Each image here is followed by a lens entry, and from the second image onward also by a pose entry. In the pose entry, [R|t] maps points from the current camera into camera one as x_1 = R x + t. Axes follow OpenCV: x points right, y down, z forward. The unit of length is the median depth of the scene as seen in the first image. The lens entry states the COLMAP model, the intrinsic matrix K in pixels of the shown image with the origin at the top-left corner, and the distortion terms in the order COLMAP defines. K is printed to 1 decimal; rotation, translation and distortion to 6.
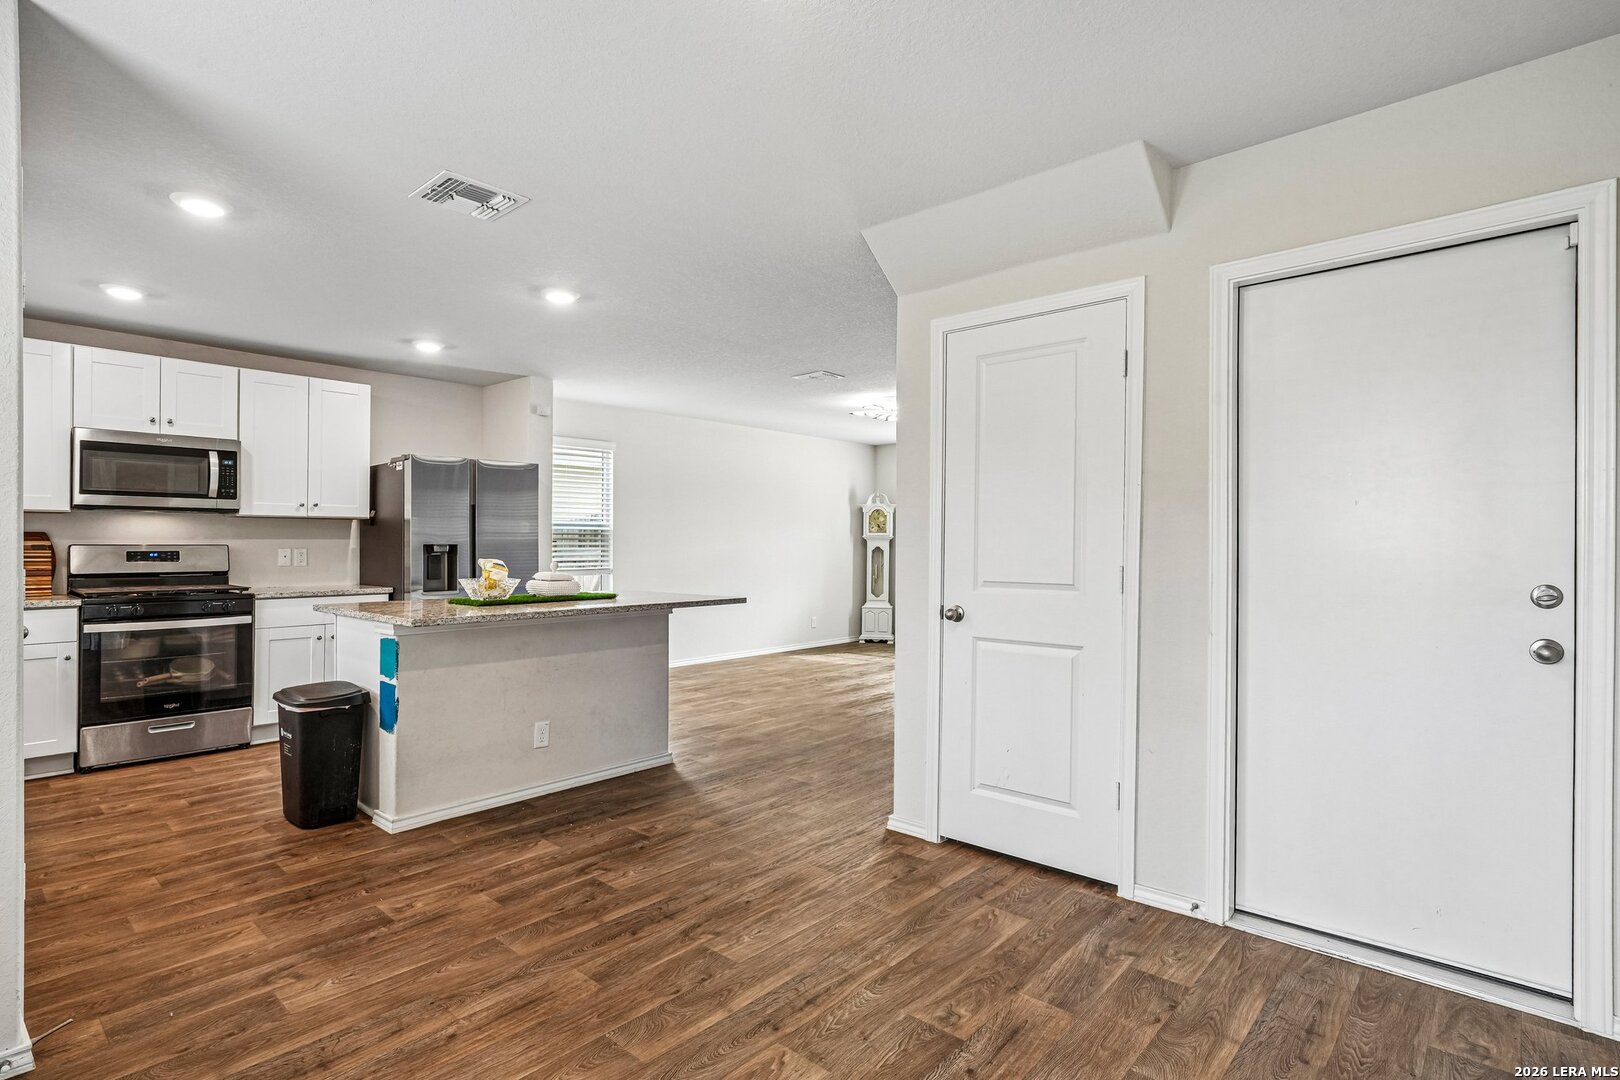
lens RADIAL K [[803.2, 0, 821.0], [0, 803.2, 537.5], [0, 0, 1]] dist [-0.012103, 0.002415]
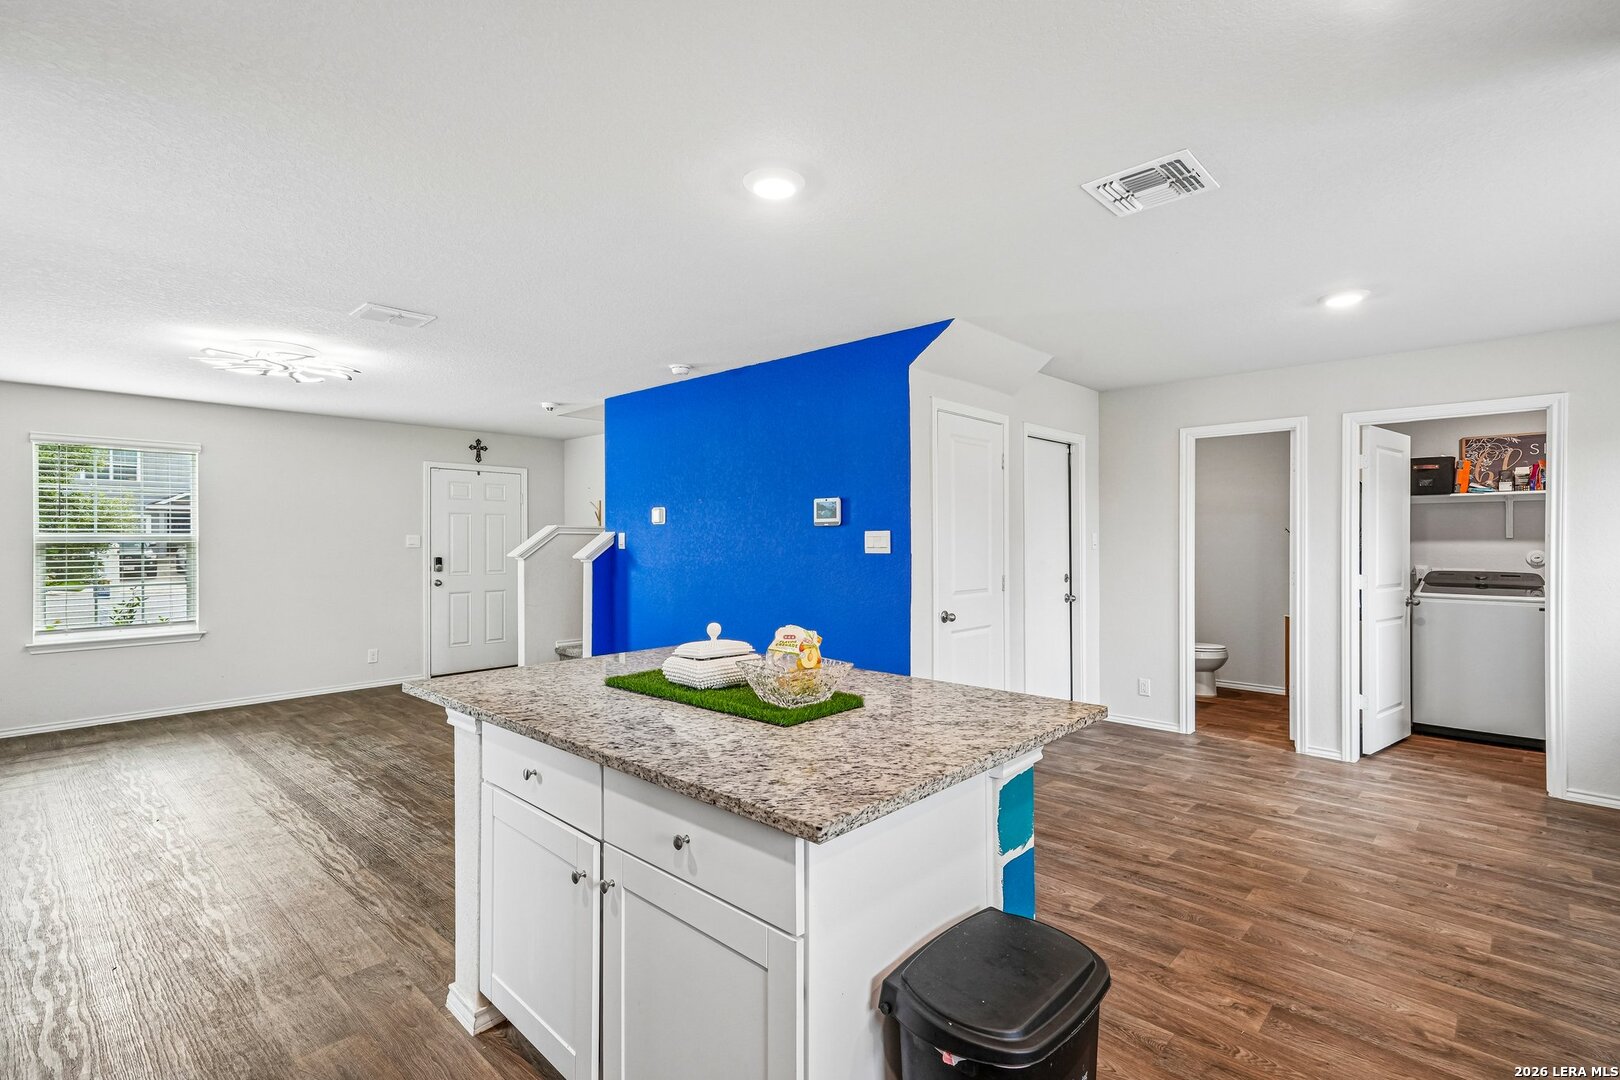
lens RADIAL K [[761.6, 0, 807.1], [0, 761.6, 536.1], [0, 0, 1]] dist [0.012413, 0.006144]
pose [[0.029382, 0.002016, 0.999566, -0.885324], [-0.005694, 0.999982, -0.001850, -0.029701], [-0.999552, -0.005637, 0.029393, 0.936164]]
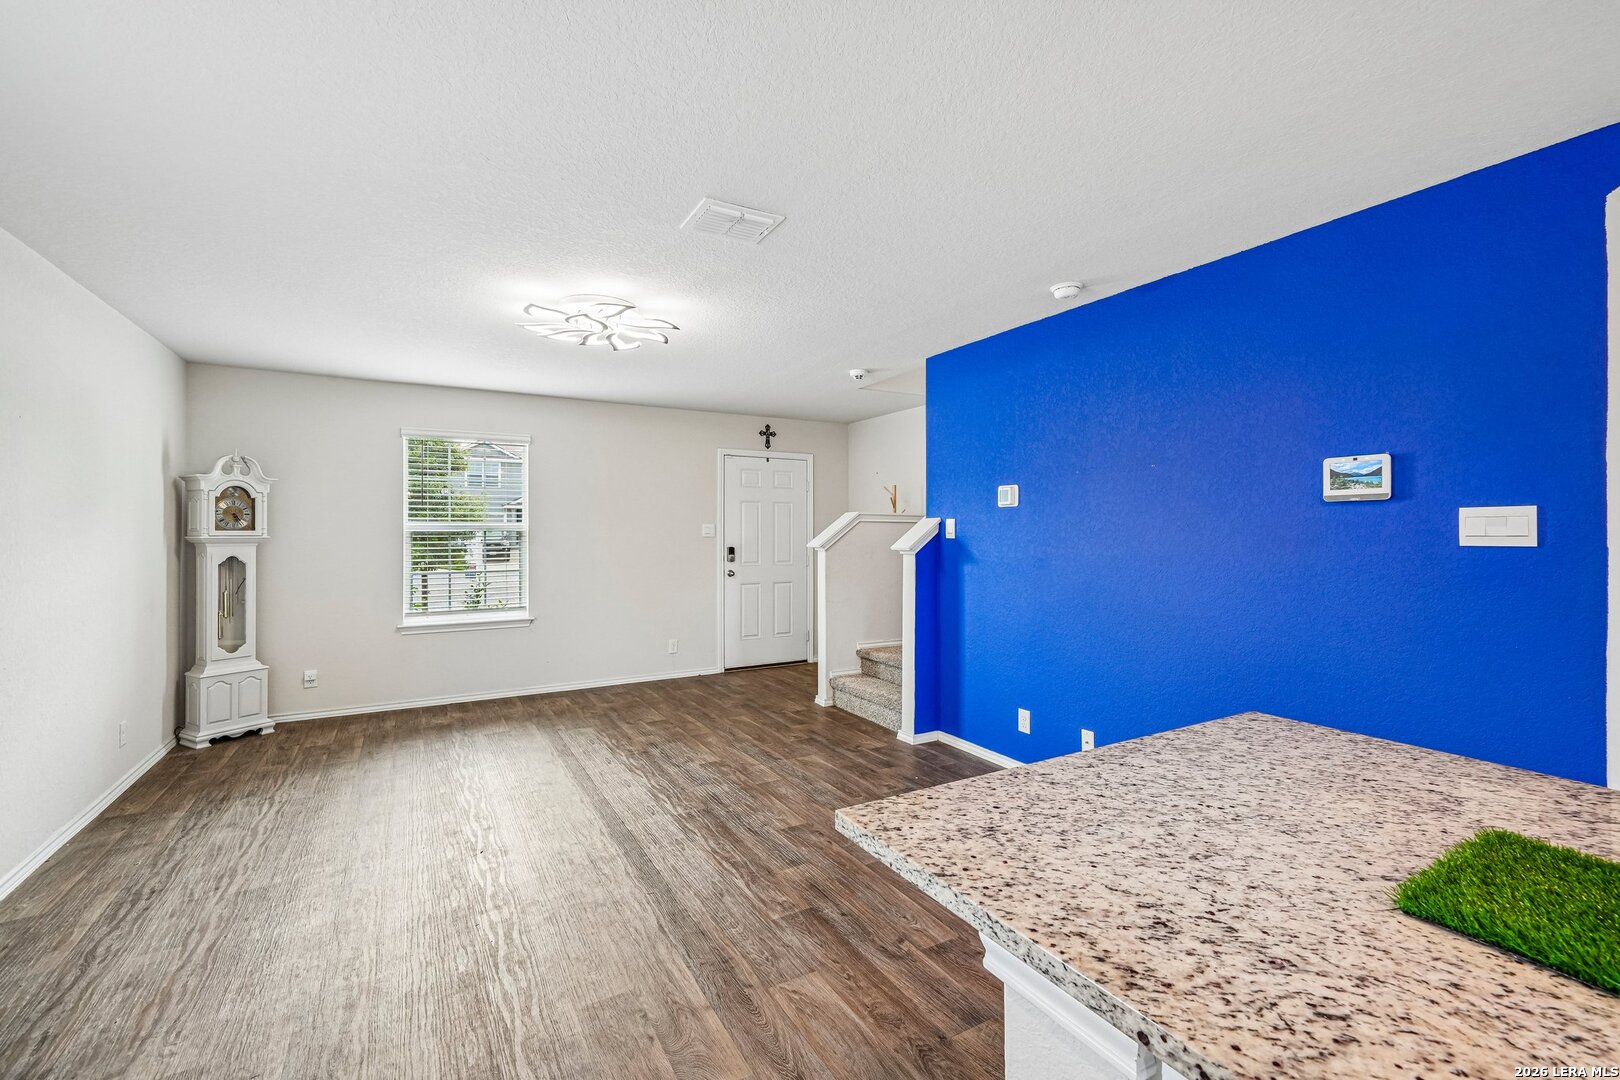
lens RADIAL K [[699.9, 0, 784.9], [0, 699.9, 524.2], [0, 0, 1]] dist [0.001552, 0.002839]
pose [[0.351603, 0.007707, 0.936118, -0.561276], [-0.004648, 0.999968, -0.006487, -0.020313], [-0.936138, -0.002070, 0.351627, 1.185478]]
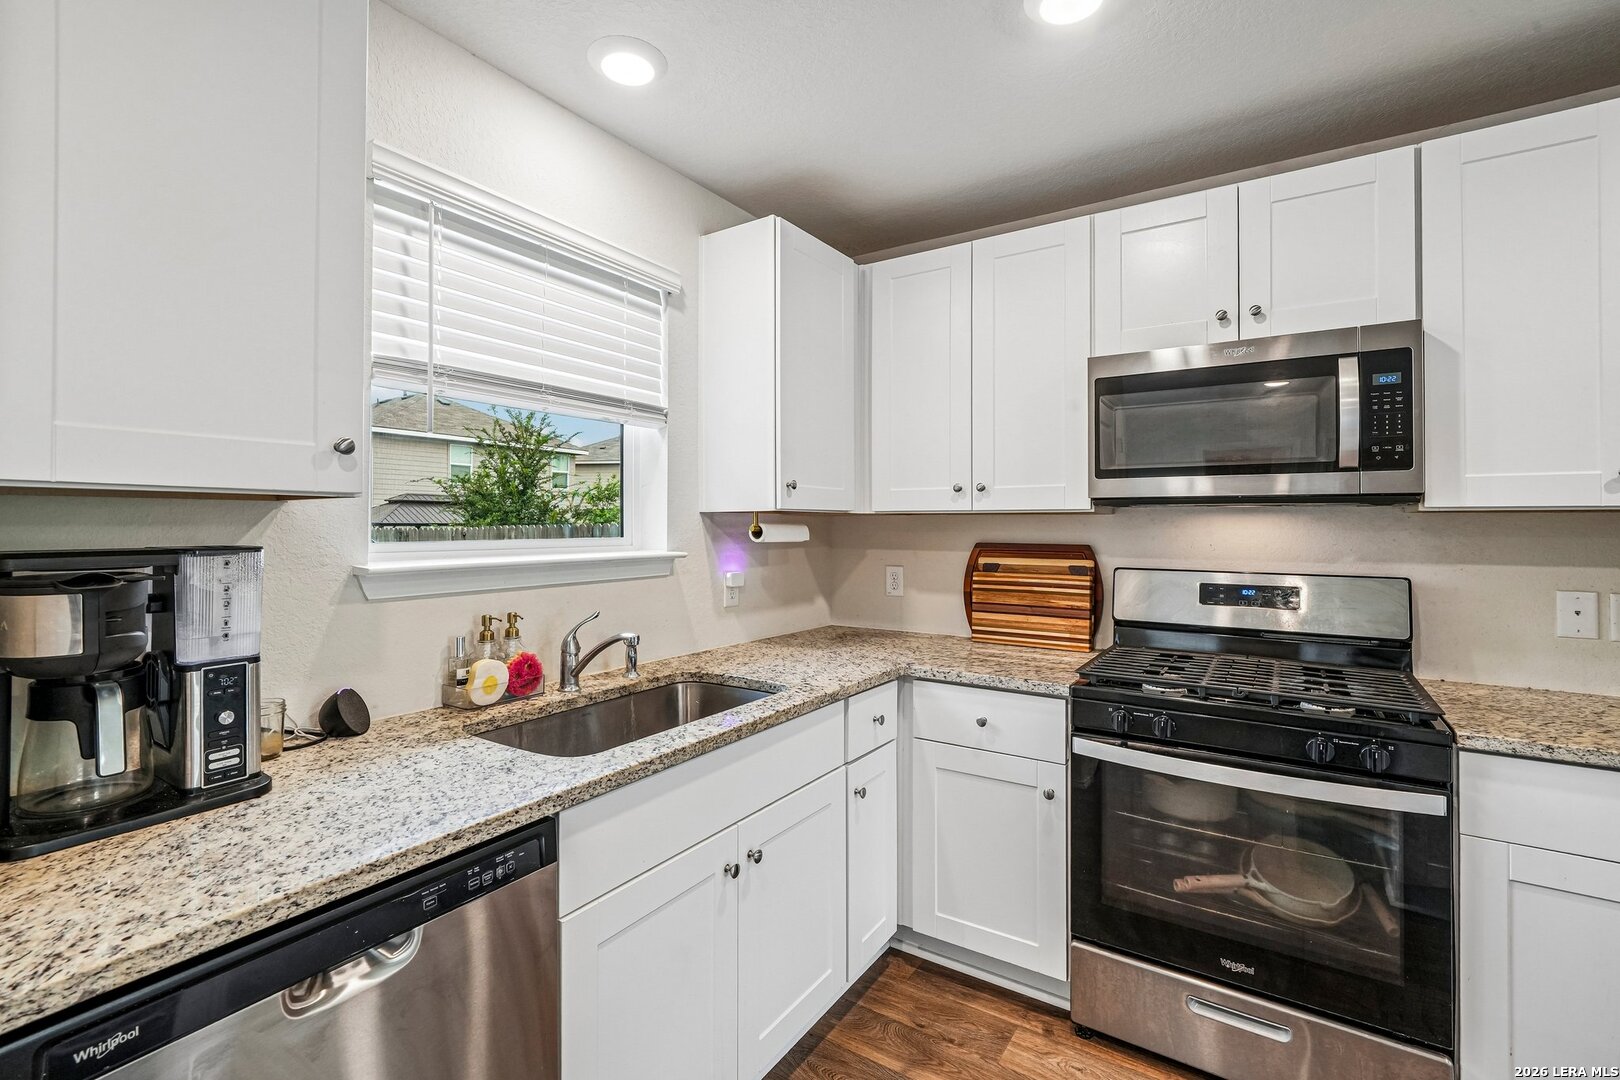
lens RADIAL K [[727.1, 0, 794.9], [0, 727.1, 510.0], [0, 0, 1]] dist [0.002498, -0.001587]
pose [[0.121357, -0.020649, -0.992394, -0.489236], [0.005537, 0.999782, -0.020125, -0.025783], [0.992593, -0.003053, 0.121445, 0.773878]]
